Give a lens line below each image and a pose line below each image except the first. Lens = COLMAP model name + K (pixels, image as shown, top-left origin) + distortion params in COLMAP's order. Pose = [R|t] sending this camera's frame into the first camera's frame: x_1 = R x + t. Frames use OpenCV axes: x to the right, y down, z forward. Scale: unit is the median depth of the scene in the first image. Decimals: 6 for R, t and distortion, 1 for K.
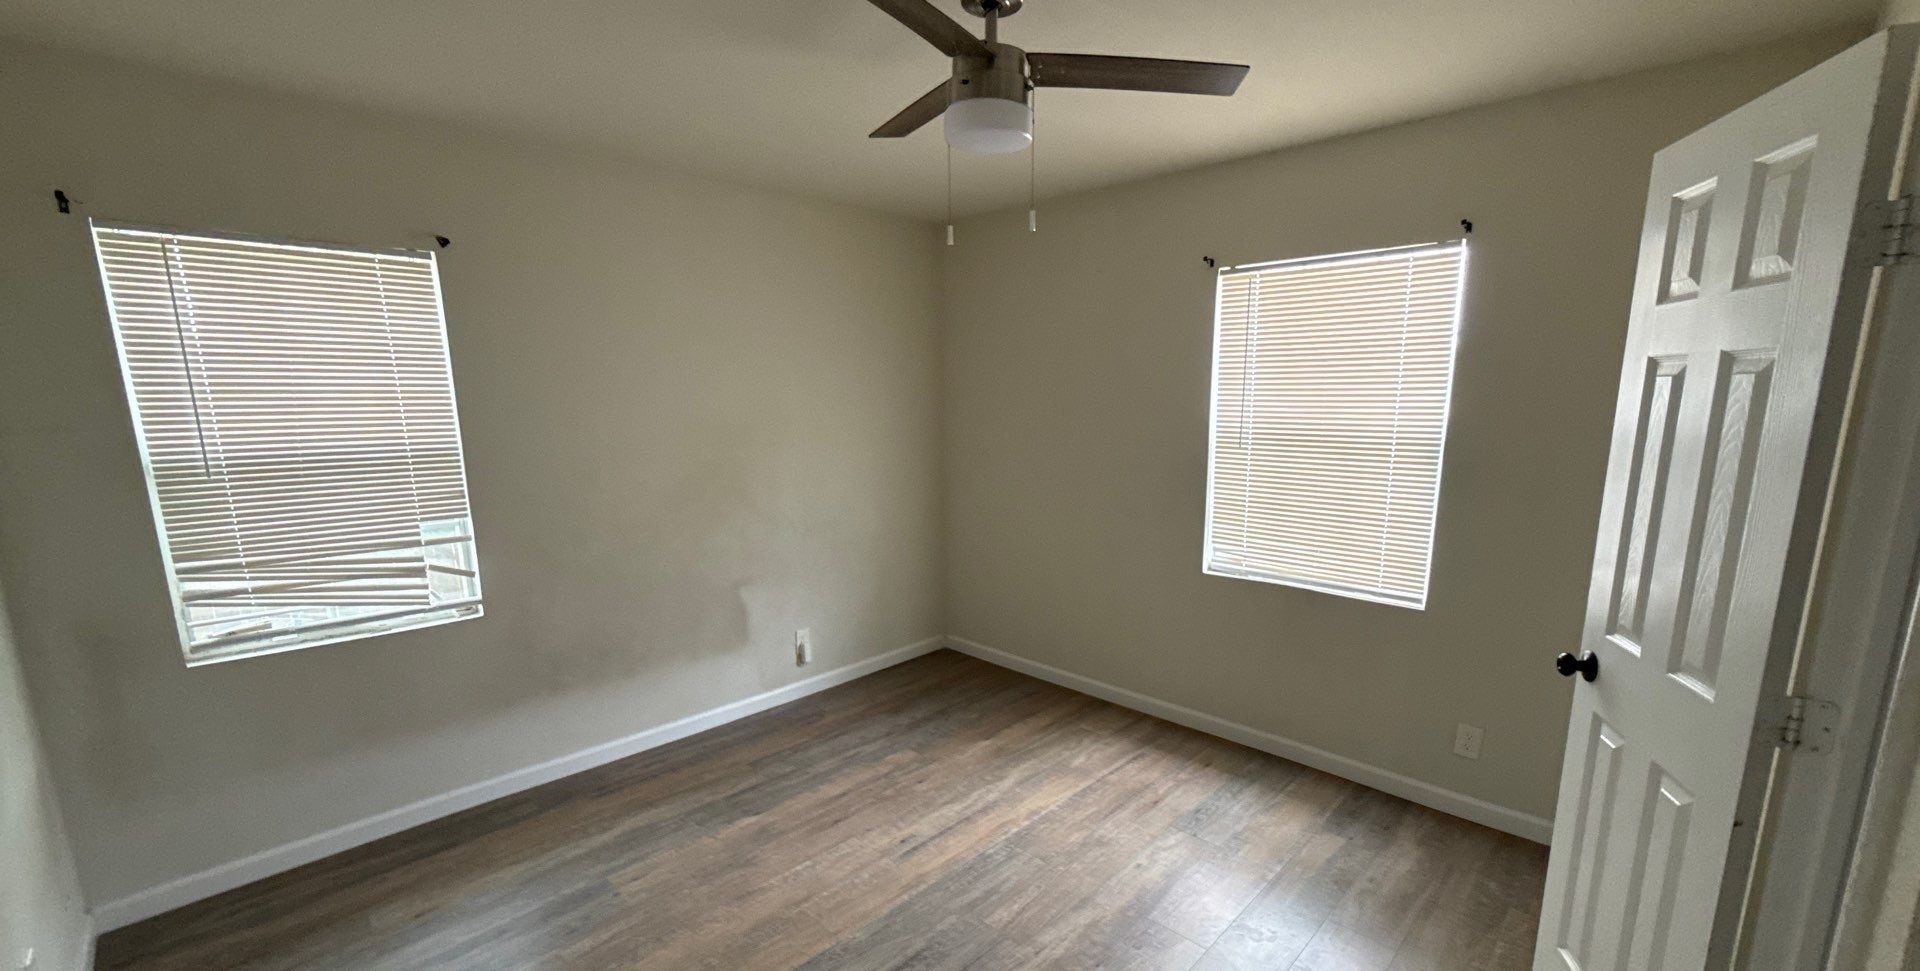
lens RADIAL K [[766.1, 0, 960.5], [0, 766.1, 539.7], [0, 0, 1]] dist [0.000094, 0.000046]
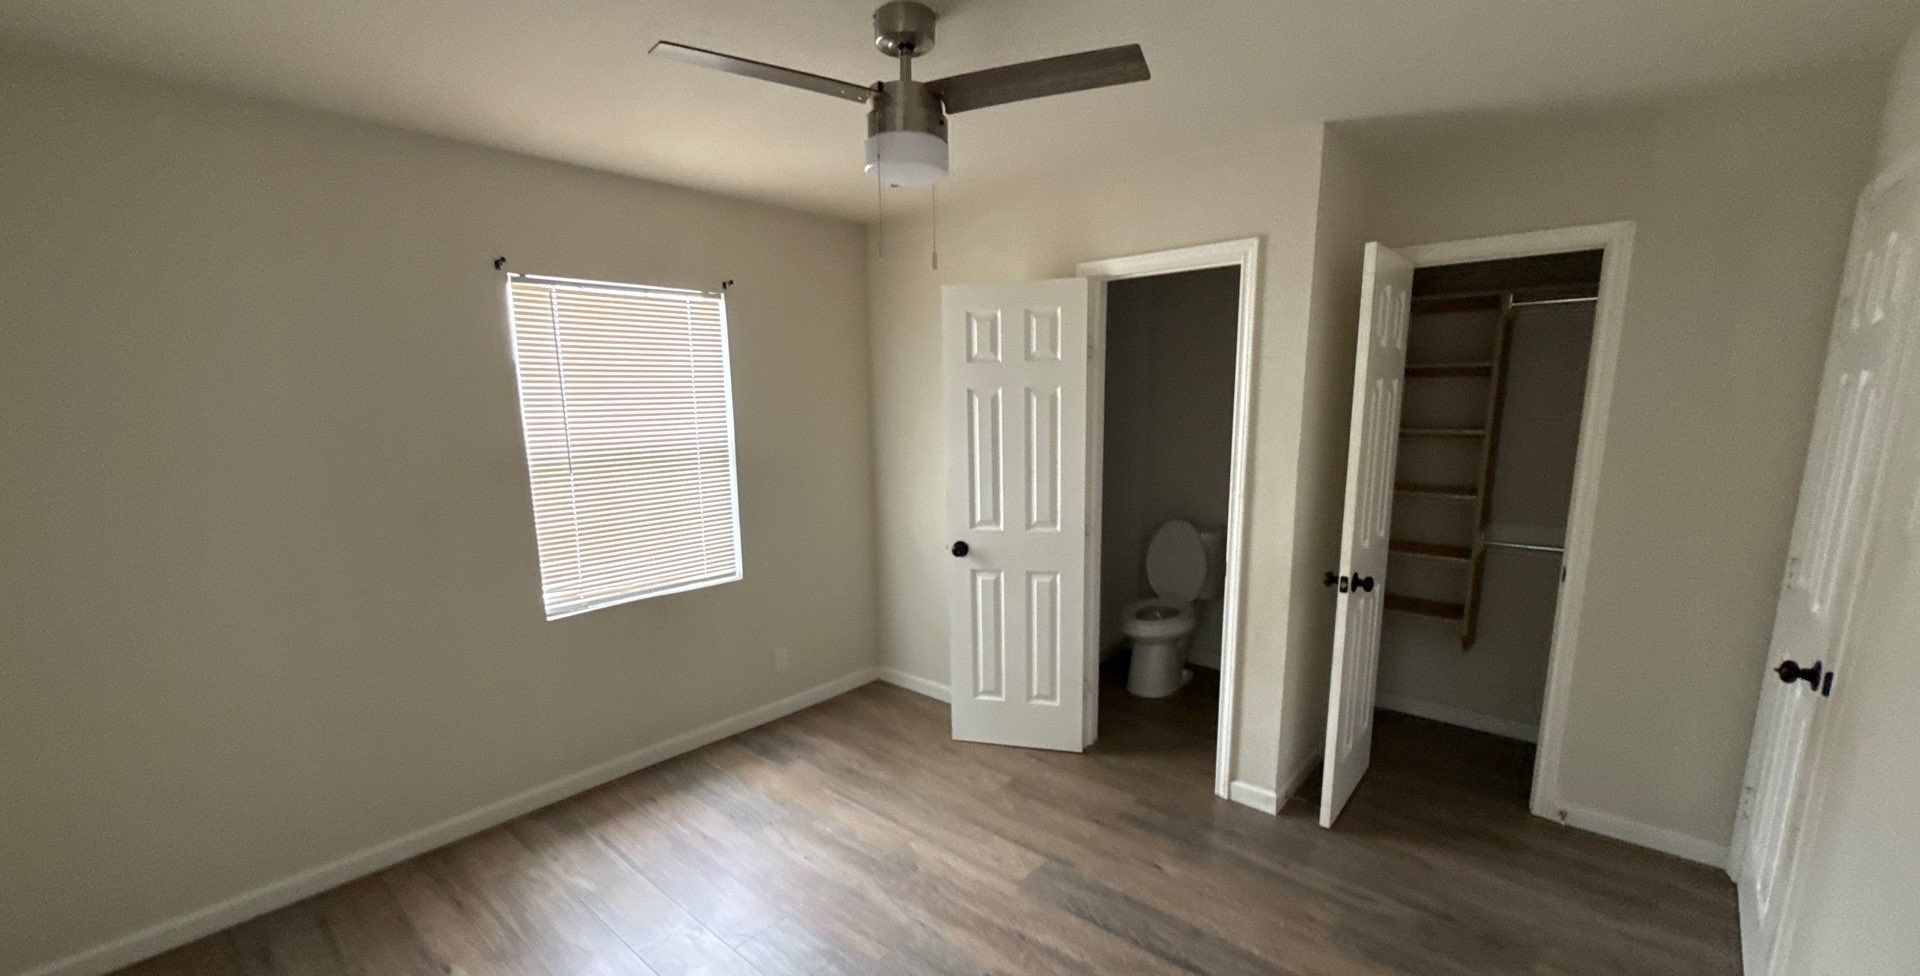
lens RADIAL K [[762.4, 0, 958.9], [0, 762.4, 539.4], [0, 0, 1]] dist [0.000207, -0.000325]
pose [[-0.055742, -0.172962, 0.983350, -0.653541], [0.209459, 0.960939, 0.180893, -0.124921], [-0.976227, 0.216055, -0.017336, 0.640651]]
